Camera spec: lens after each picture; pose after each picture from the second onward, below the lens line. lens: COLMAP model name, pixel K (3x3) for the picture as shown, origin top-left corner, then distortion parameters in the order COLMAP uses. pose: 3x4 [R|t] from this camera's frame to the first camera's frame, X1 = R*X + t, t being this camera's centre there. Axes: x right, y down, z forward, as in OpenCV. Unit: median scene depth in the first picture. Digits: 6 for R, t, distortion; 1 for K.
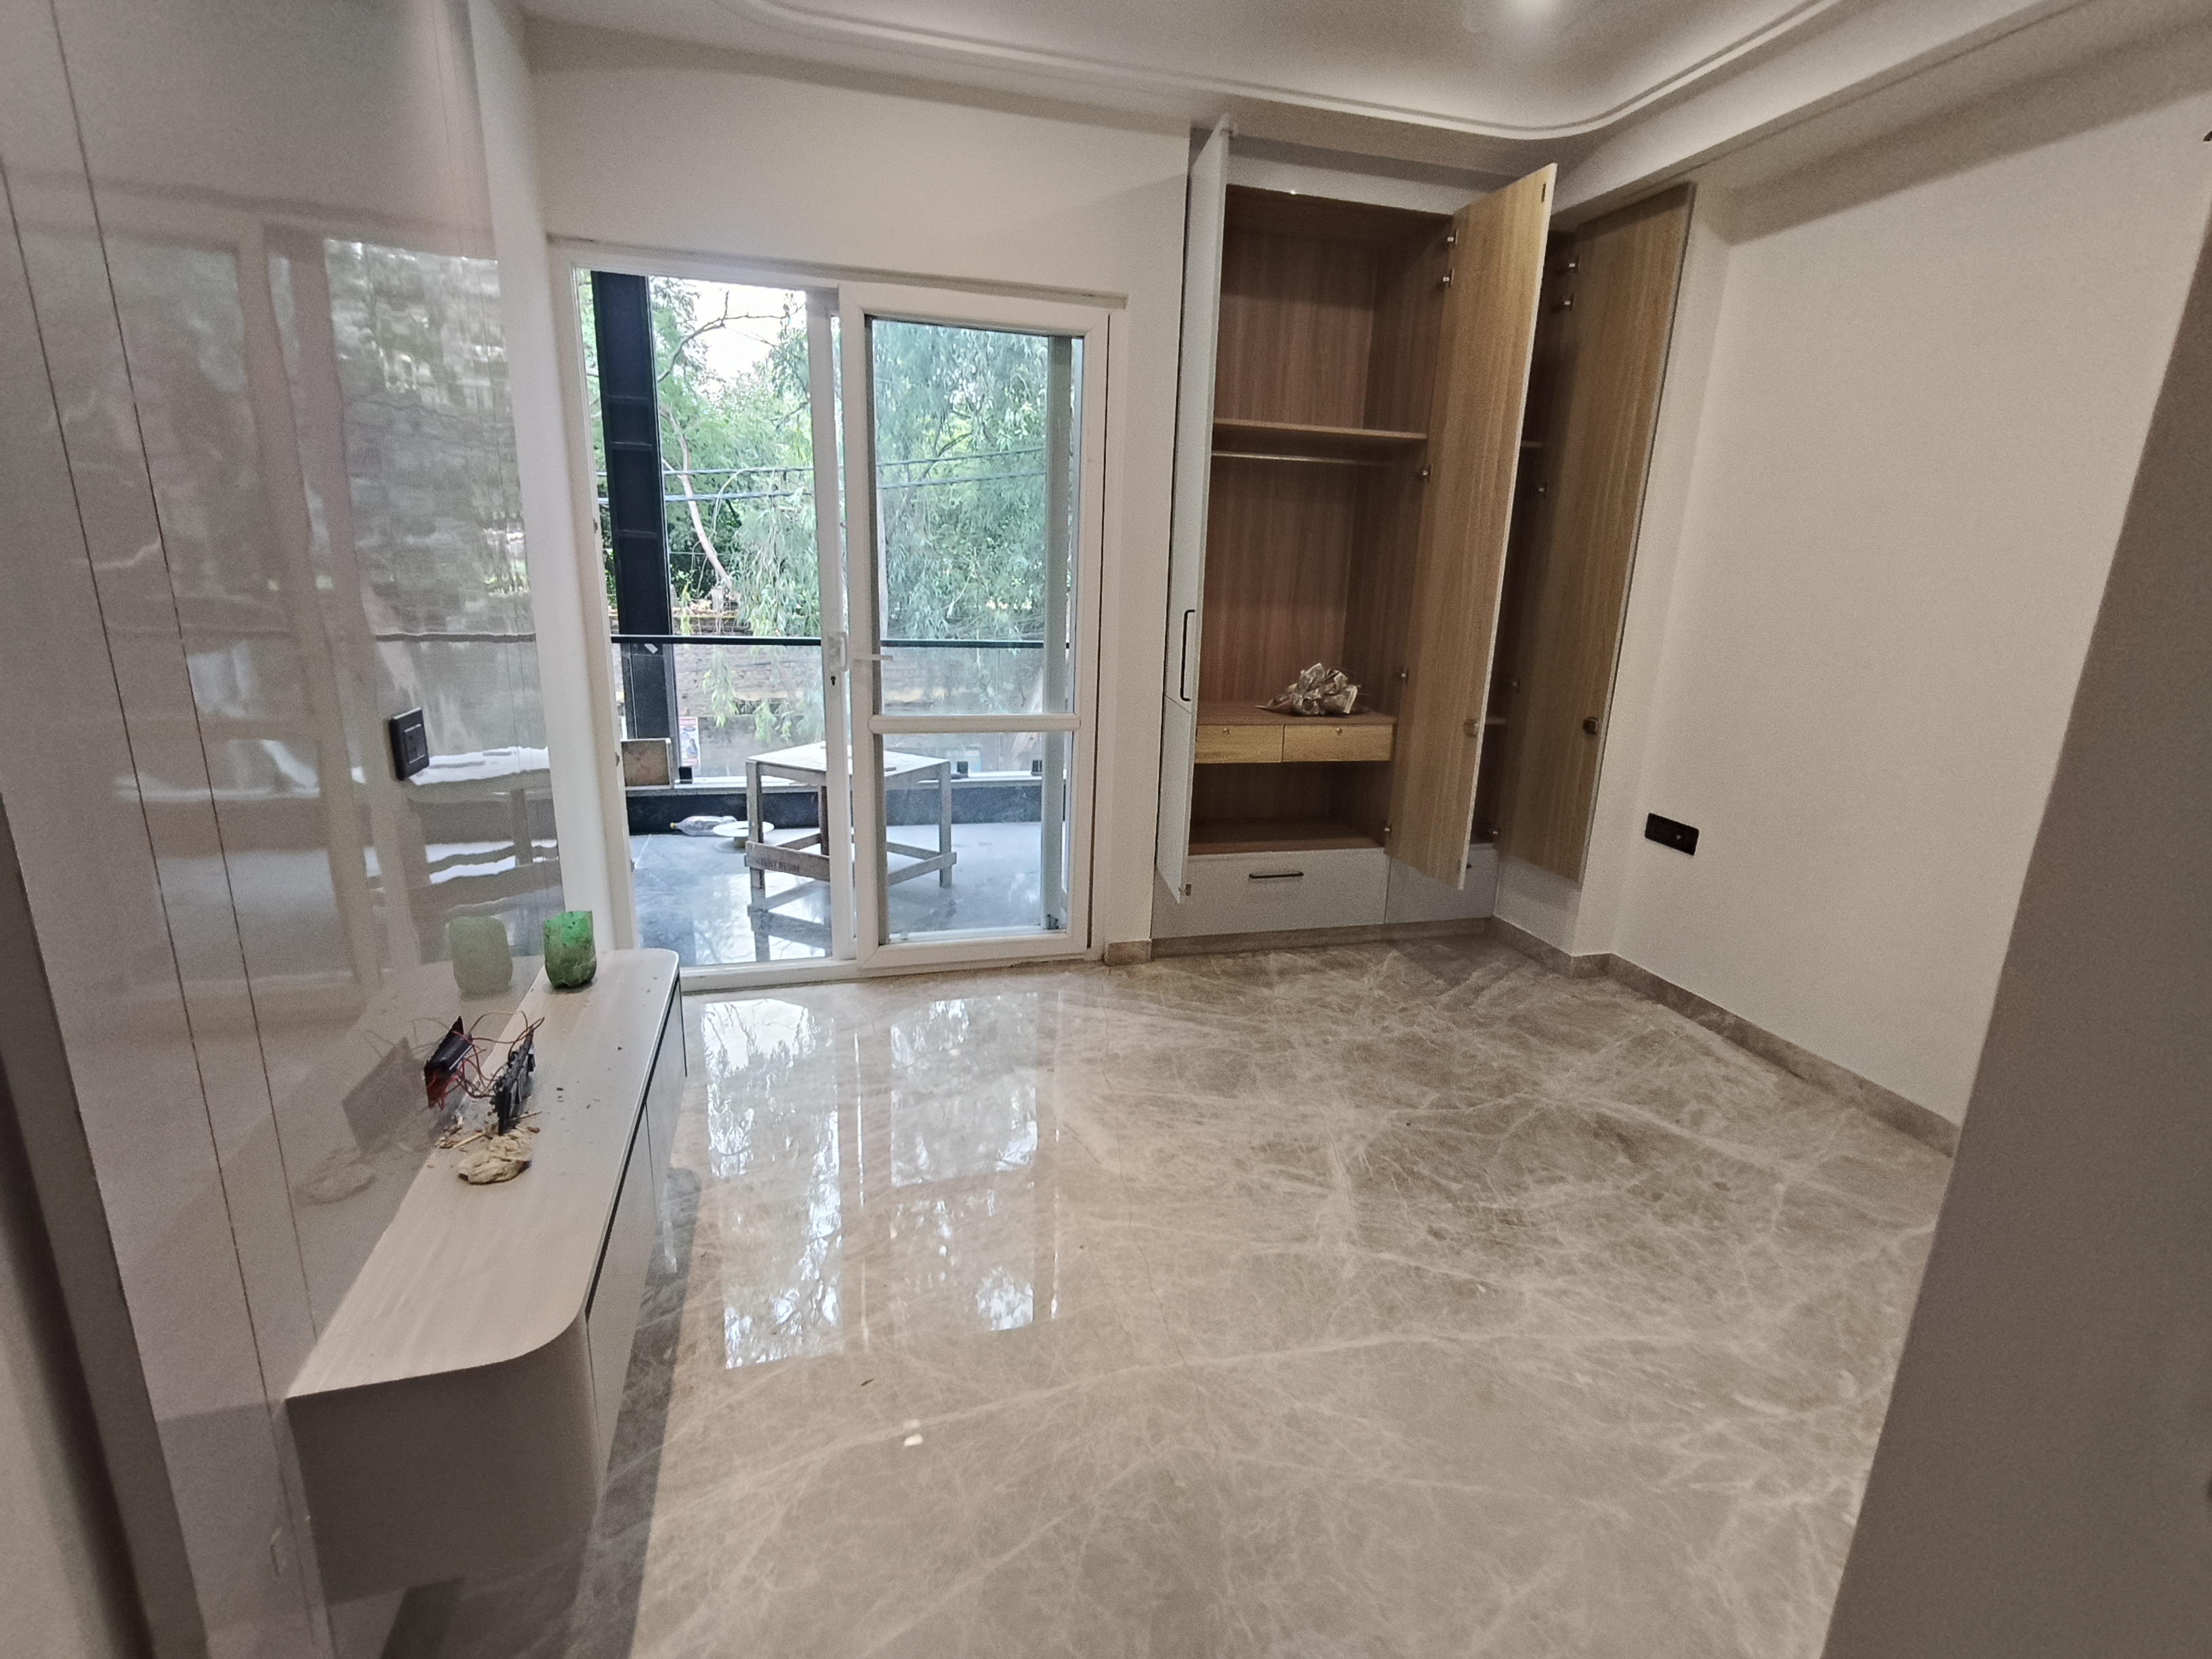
lens RADIAL K [[1021.2, 0, 1103.7], [0, 1021.2, 828.0], [0, 0, 1]] dist [-0.000534, -0.000255]
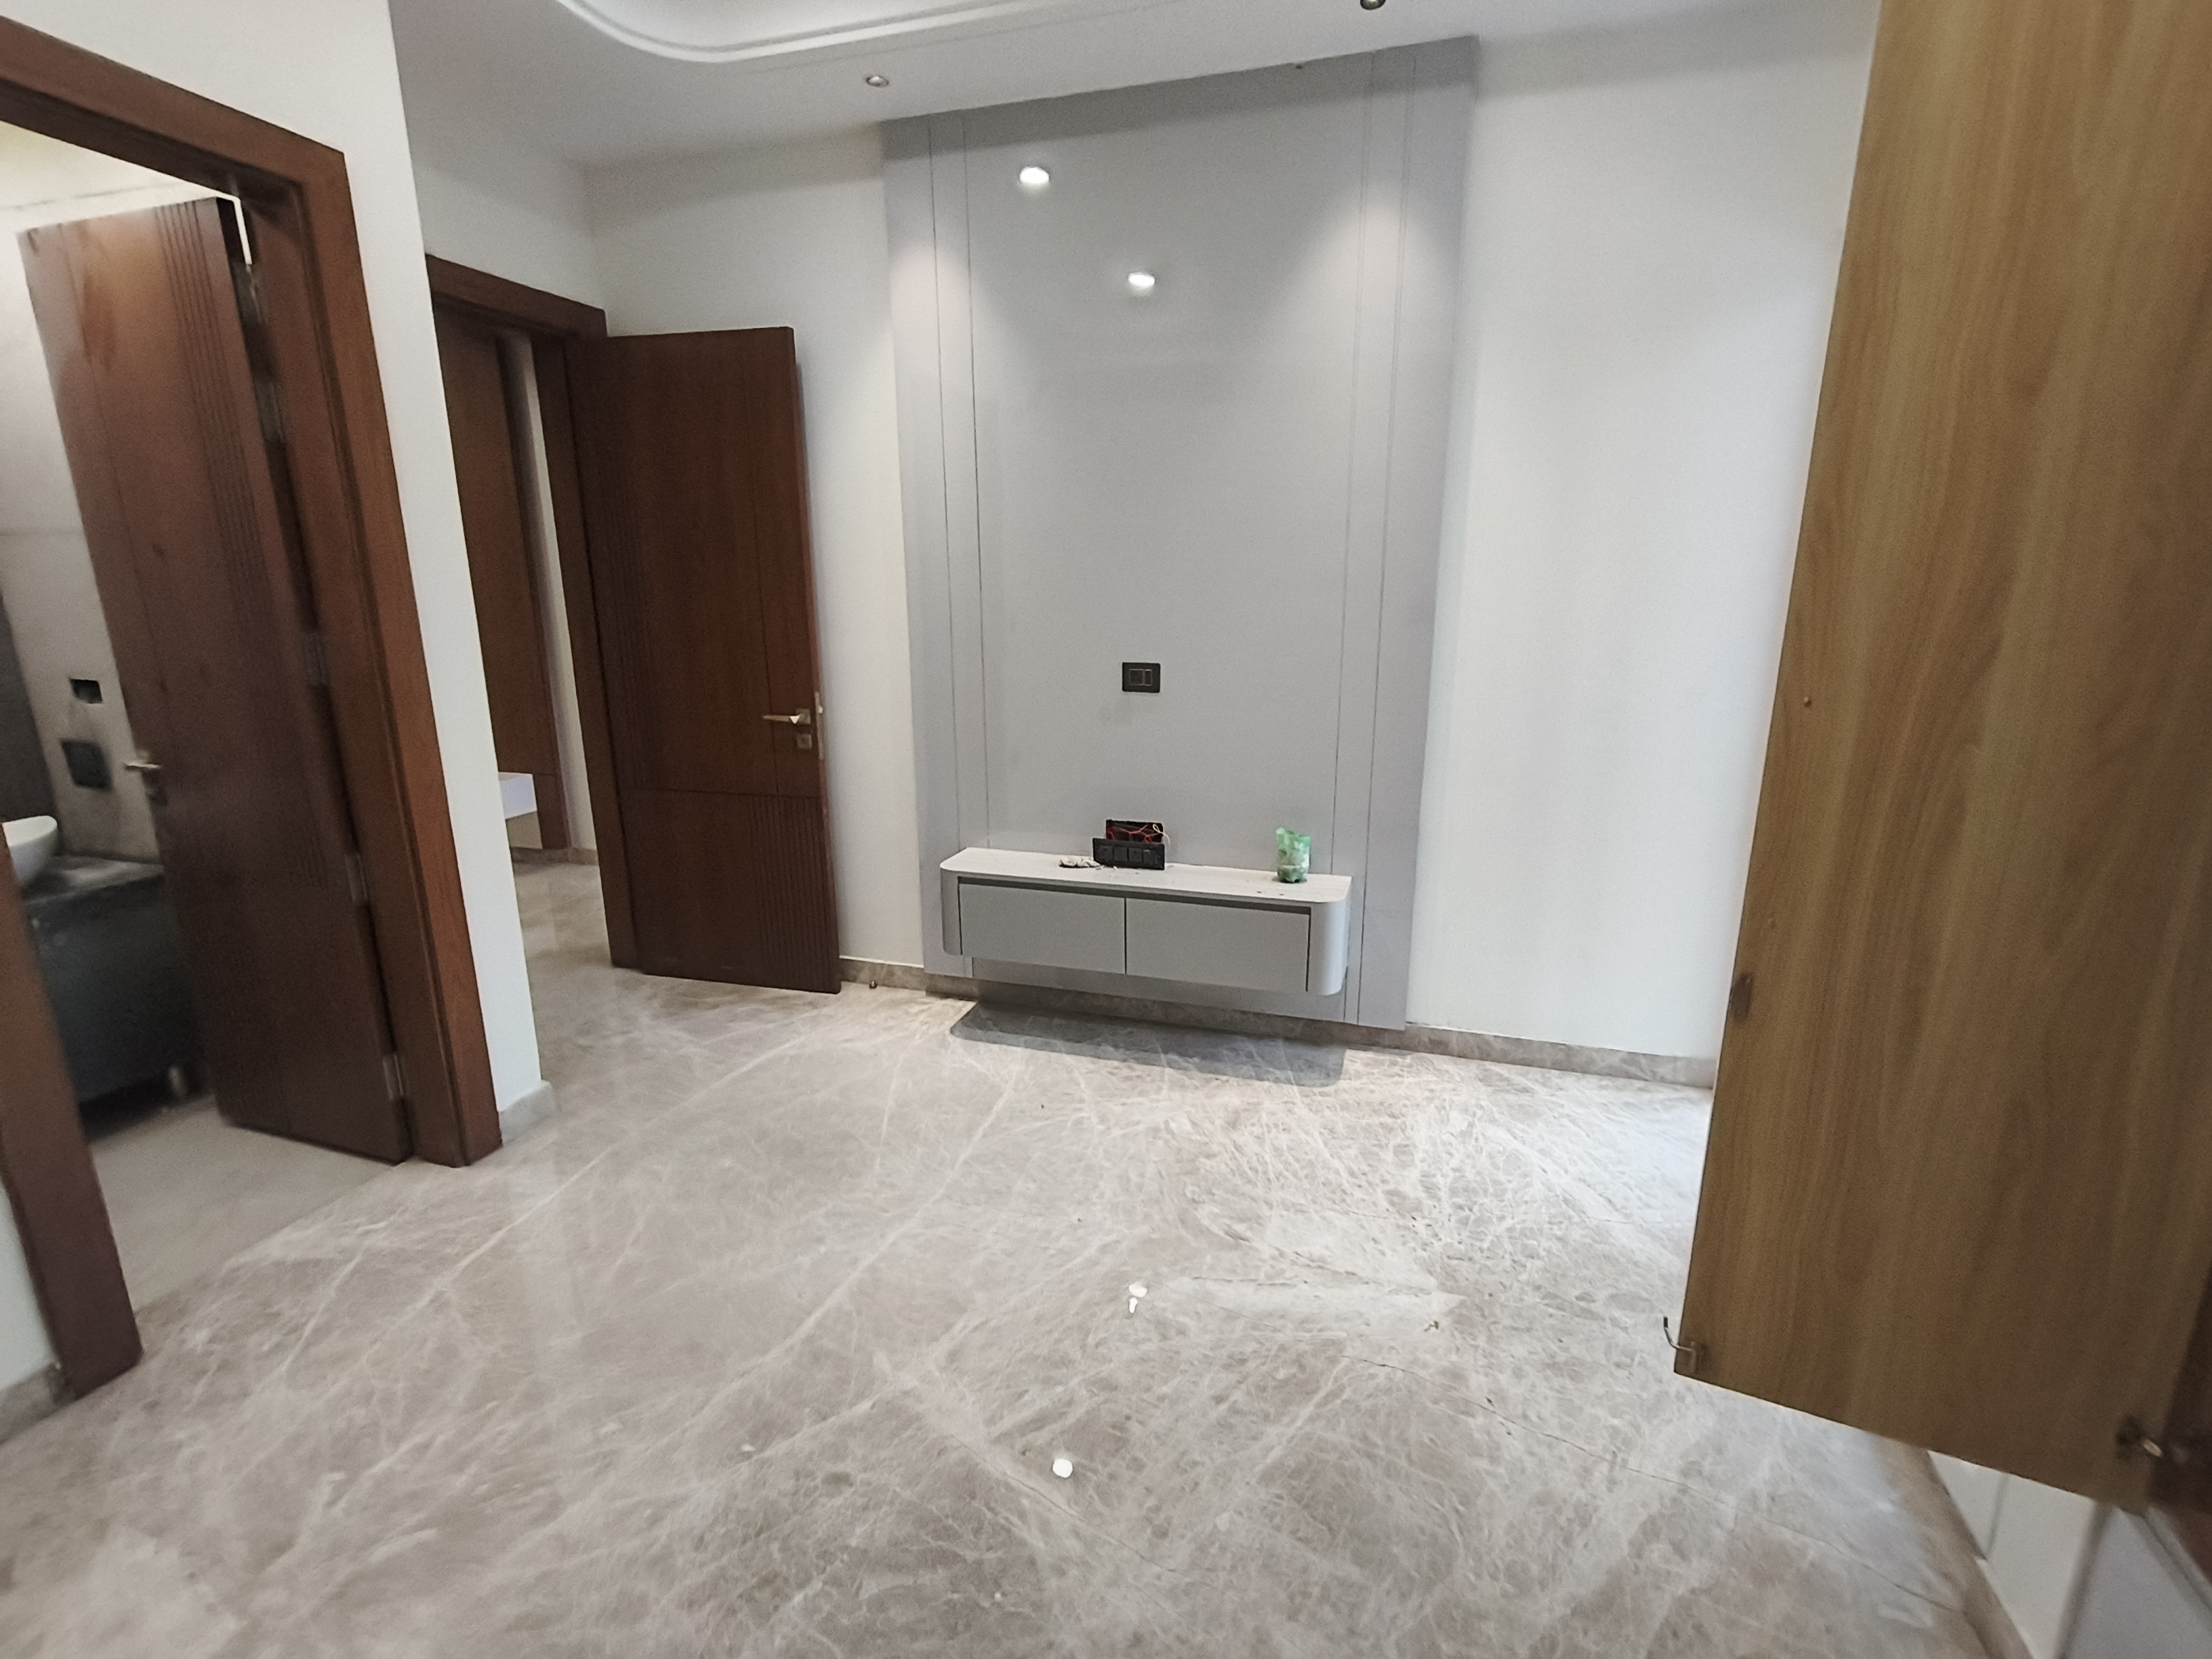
lens RADIAL K [[1021.2, 0, 1108.6], [0, 1021.2, 831.1], [0, 0, 1]] dist [-0.000534, -0.000255]
pose [[-0.546149, 0.165384, -0.821200, 0.750970], [-0.229491, 0.913272, 0.336553, -0.316835], [0.805640, 0.372266, -0.460828, 1.336179]]
